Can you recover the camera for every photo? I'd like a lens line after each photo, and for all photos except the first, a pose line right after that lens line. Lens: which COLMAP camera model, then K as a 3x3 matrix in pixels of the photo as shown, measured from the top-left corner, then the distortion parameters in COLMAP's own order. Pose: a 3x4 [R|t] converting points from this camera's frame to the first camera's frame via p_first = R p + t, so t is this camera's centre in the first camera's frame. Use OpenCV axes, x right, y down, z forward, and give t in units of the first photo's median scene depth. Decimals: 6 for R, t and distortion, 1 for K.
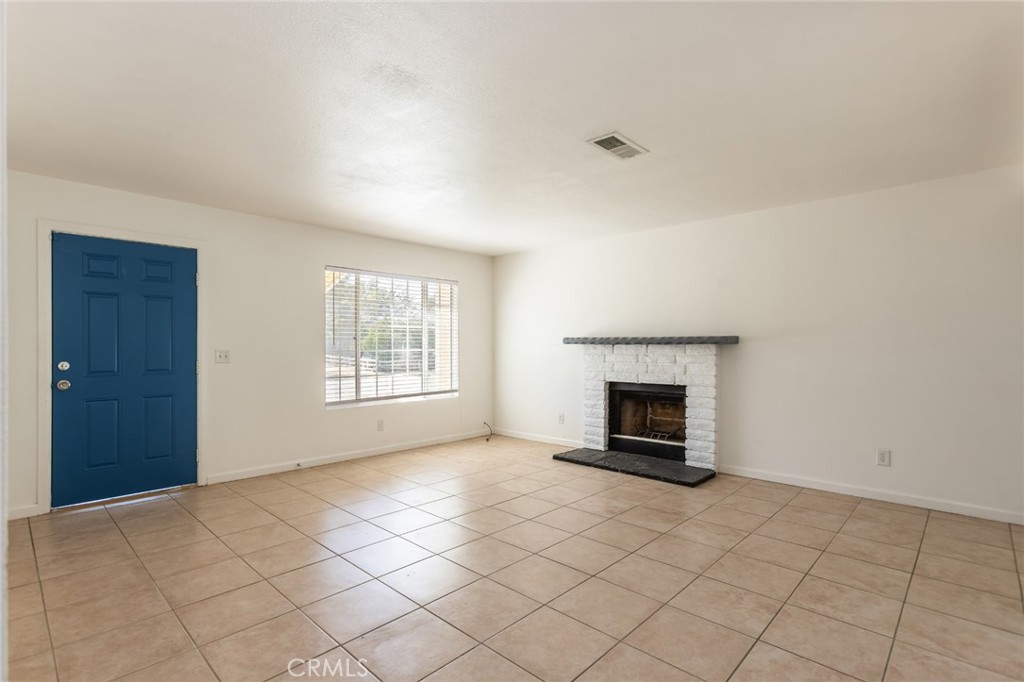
lens RADIAL K [[487.0, 0, 501.8], [0, 487.0, 345.6], [0, 0, 1]] dist [-0.019811, 0.011745]
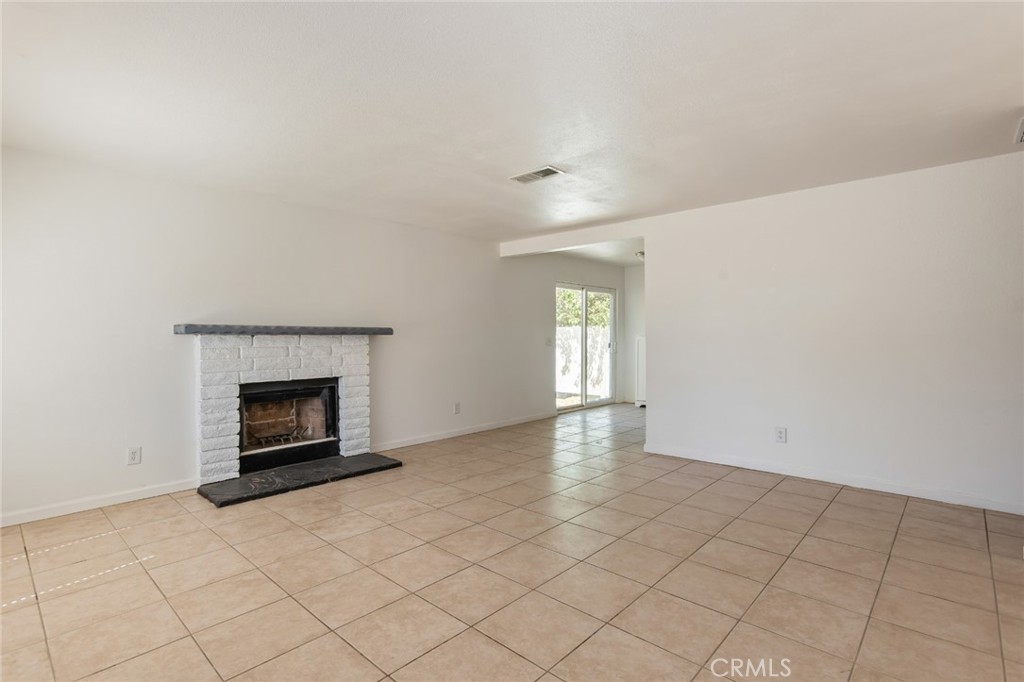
lens RADIAL K [[487.0, 0, 516.7], [0, 487.0, 342.0], [0, 0, 1]] dist [-0.019811, 0.011745]
pose [[-0.031313, -0.011598, 0.999442, -0.614680], [-0.000219, 0.999933, 0.011597, 0.000392], [-0.999510, 0.000145, -0.031313, 0.675201]]
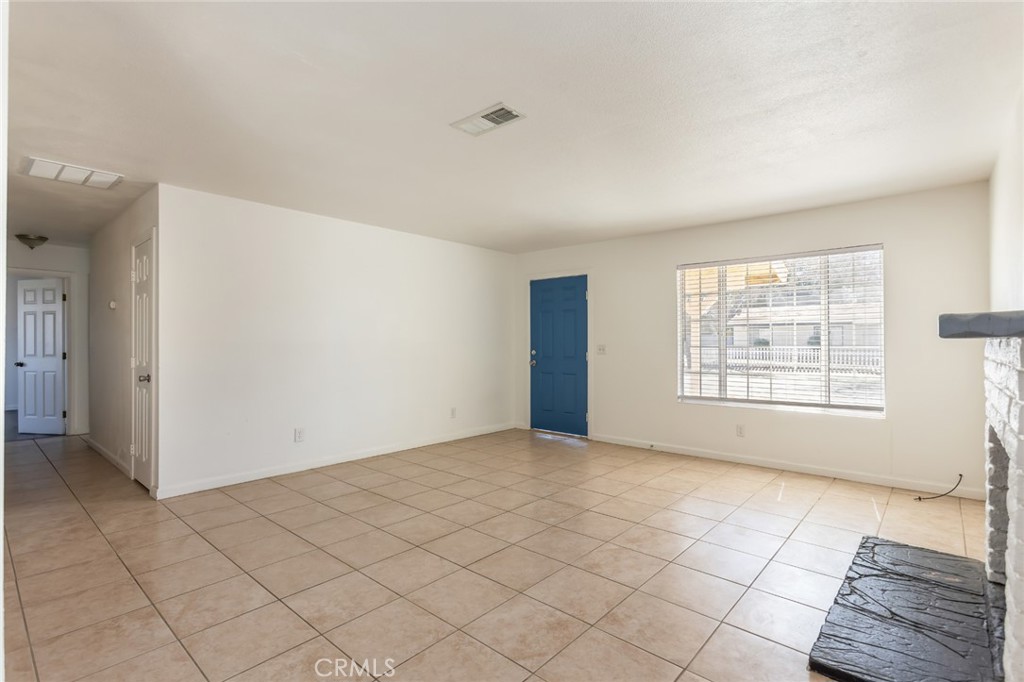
lens RADIAL K [[487.0, 0, 519.3], [0, 487.0, 341.6], [0, 0, 1]] dist [-0.019811, 0.011745]
pose [[0.056710, 0.000620, -0.998390, 0.705781], [0.002540, 0.999996, 0.000765, -0.001124], [0.998387, -0.002580, 0.056709, 0.622634]]
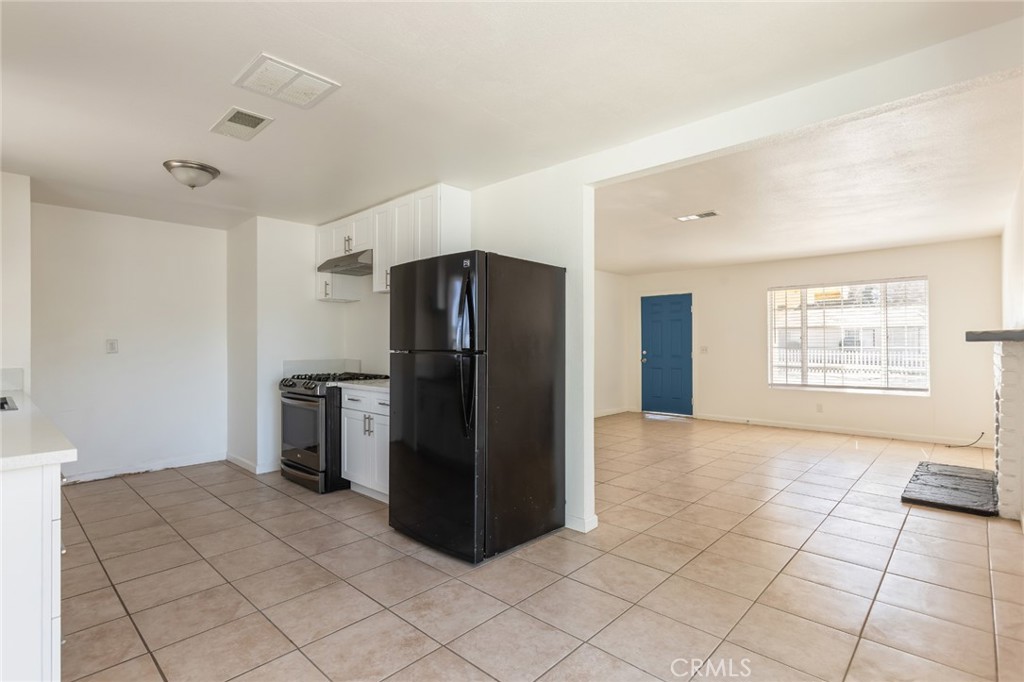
lens RADIAL K [[487.0, 0, 514.3], [0, 487.0, 343.0], [0, 0, 1]] dist [-0.019811, 0.011745]
pose [[0.013451, -0.001579, -0.999908, 1.110828], [0.005477, 0.999984, -0.001506, -0.003552], [0.999895, -0.005456, 0.013459, 0.239154]]
